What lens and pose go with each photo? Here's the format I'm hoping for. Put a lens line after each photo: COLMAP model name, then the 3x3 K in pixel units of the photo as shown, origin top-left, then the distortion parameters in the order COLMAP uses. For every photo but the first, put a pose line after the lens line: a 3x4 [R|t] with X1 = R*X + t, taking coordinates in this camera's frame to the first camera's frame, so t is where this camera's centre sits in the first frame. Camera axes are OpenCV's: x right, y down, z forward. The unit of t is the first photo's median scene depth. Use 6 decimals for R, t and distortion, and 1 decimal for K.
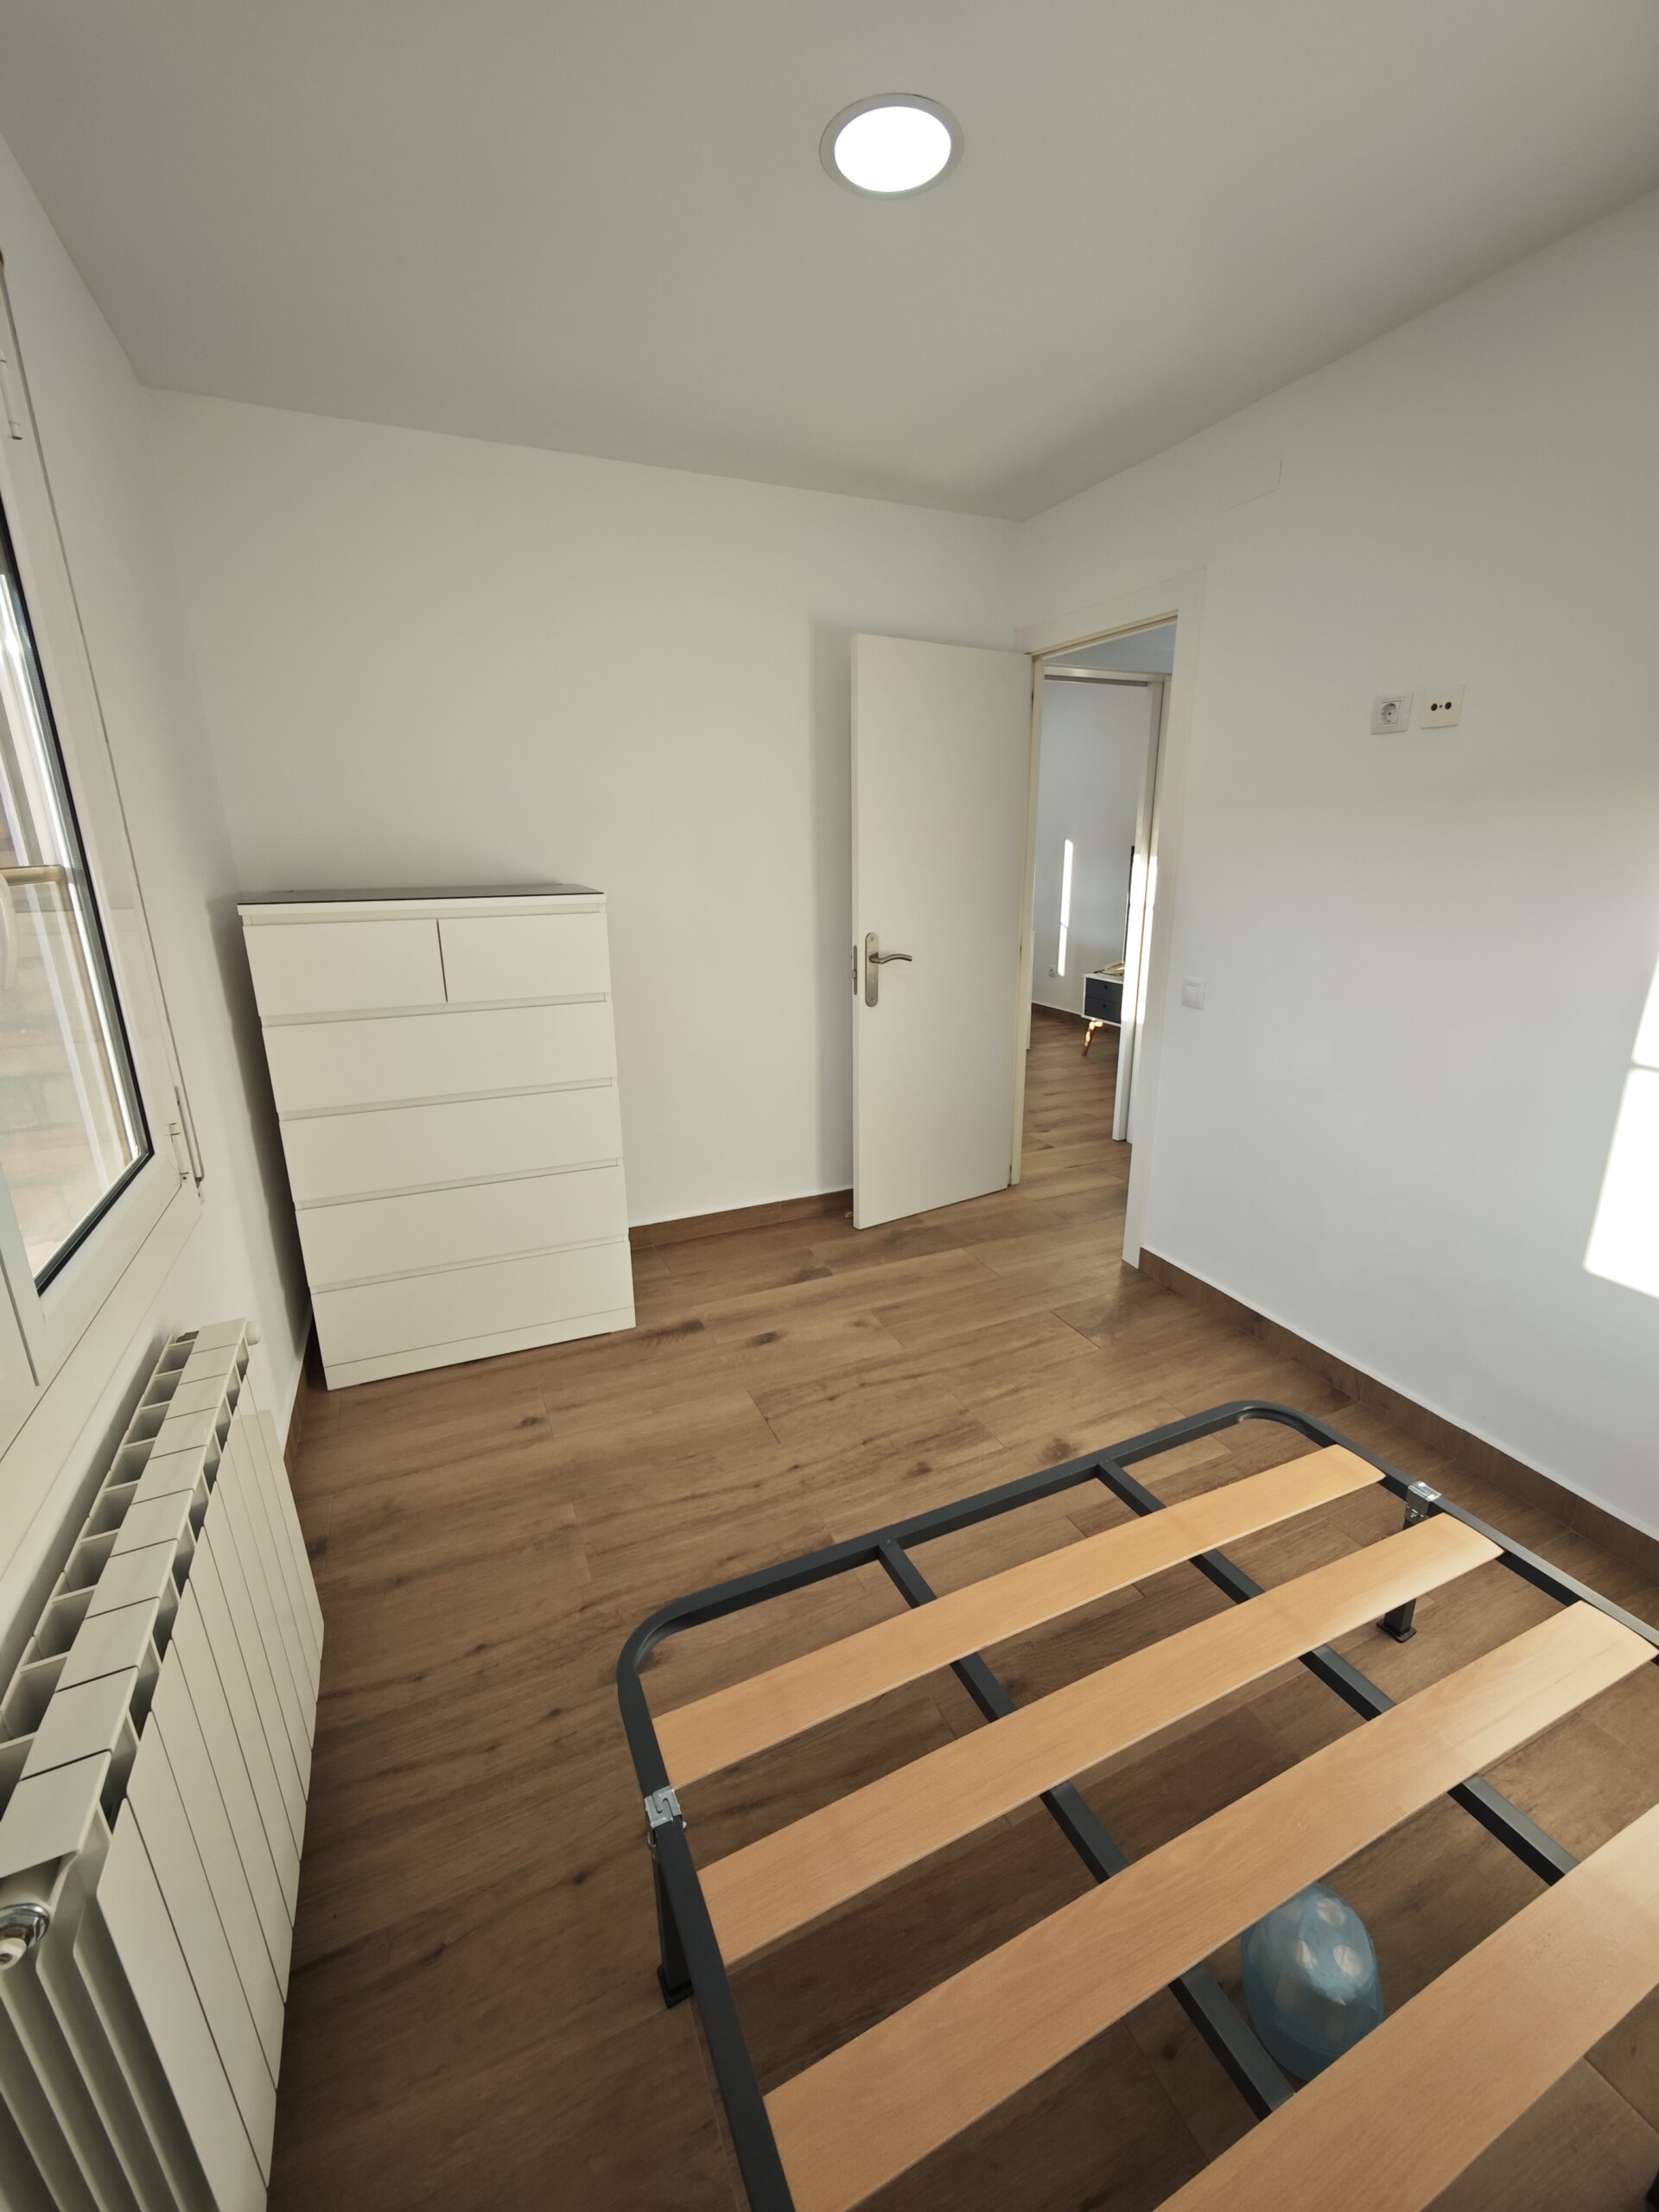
lens RADIAL K [[919.4, 0, 833.6], [0, 919.4, 1102.8], [0, 0, 1]] dist [-0.006687, 0.004608]
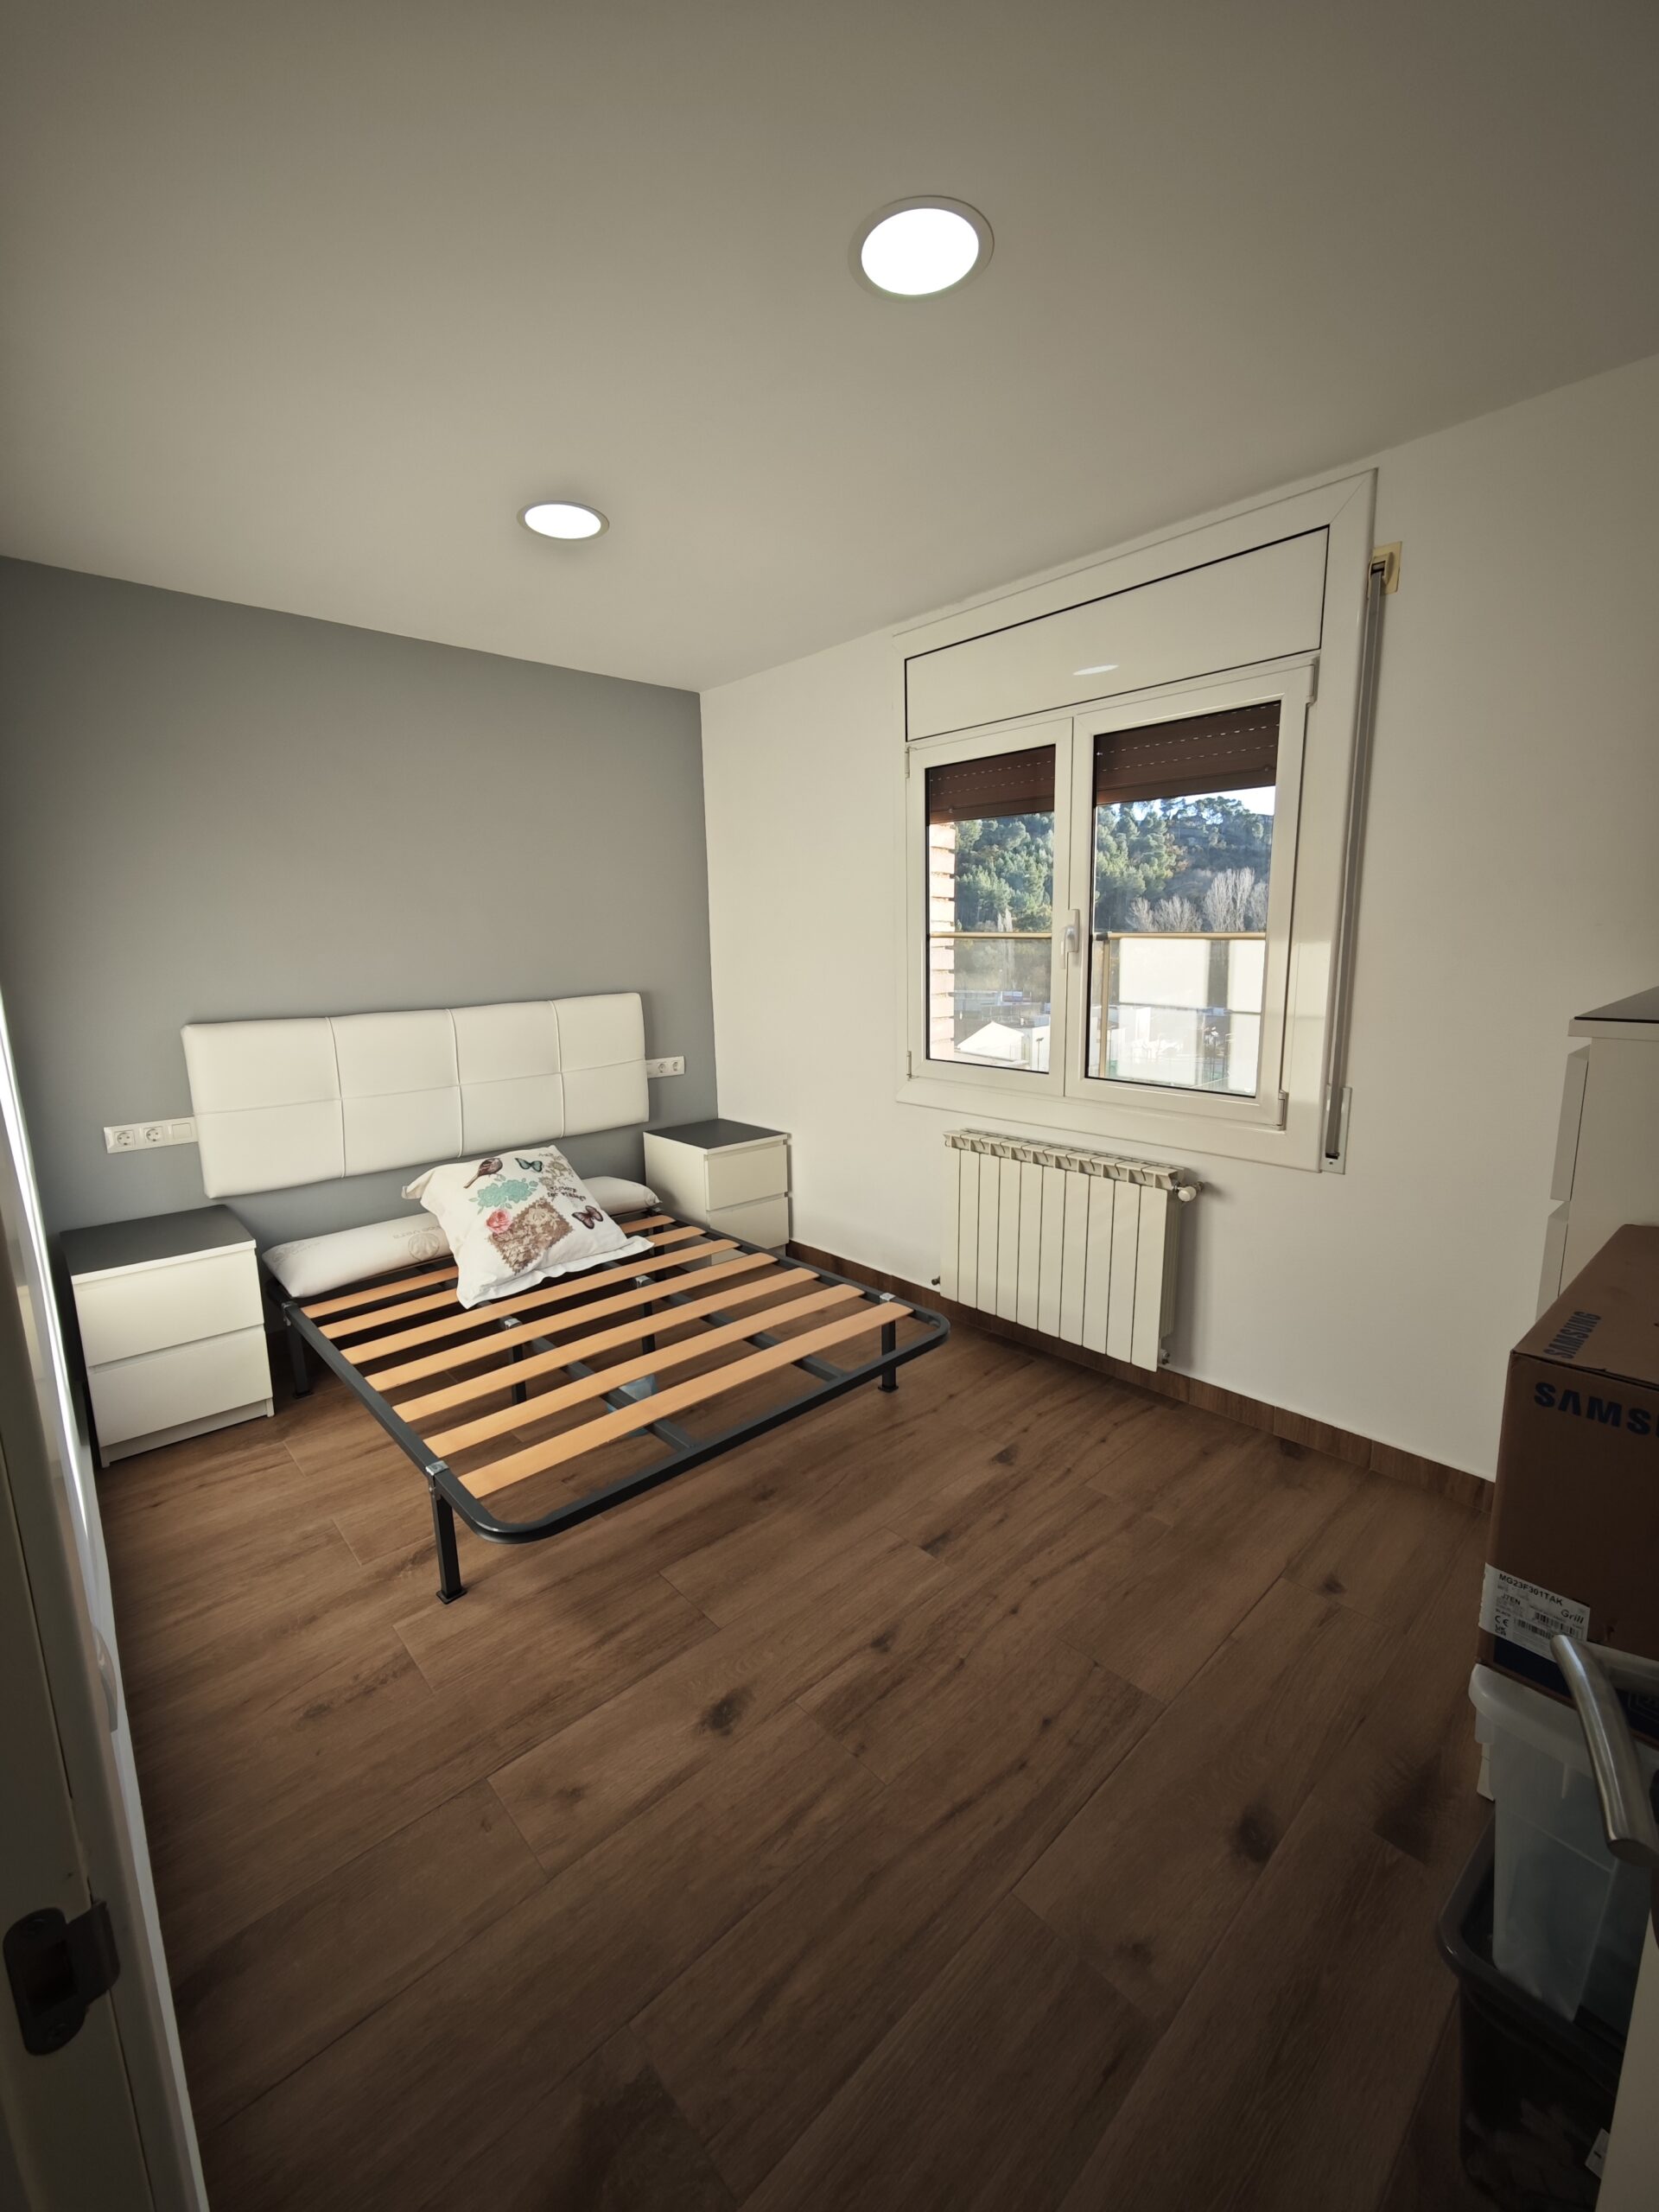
lens RADIAL K [[919.4, 0, 833.6], [0, 919.4, 1102.8], [0, 0, 1]] dist [-0.006687, 0.004608]
pose [[-0.949528, 0.081237, -0.302979, 0.349880], [-0.064148, 0.895181, 0.441063, -0.423933], [0.307052, 0.438237, -0.844788, 1.450849]]
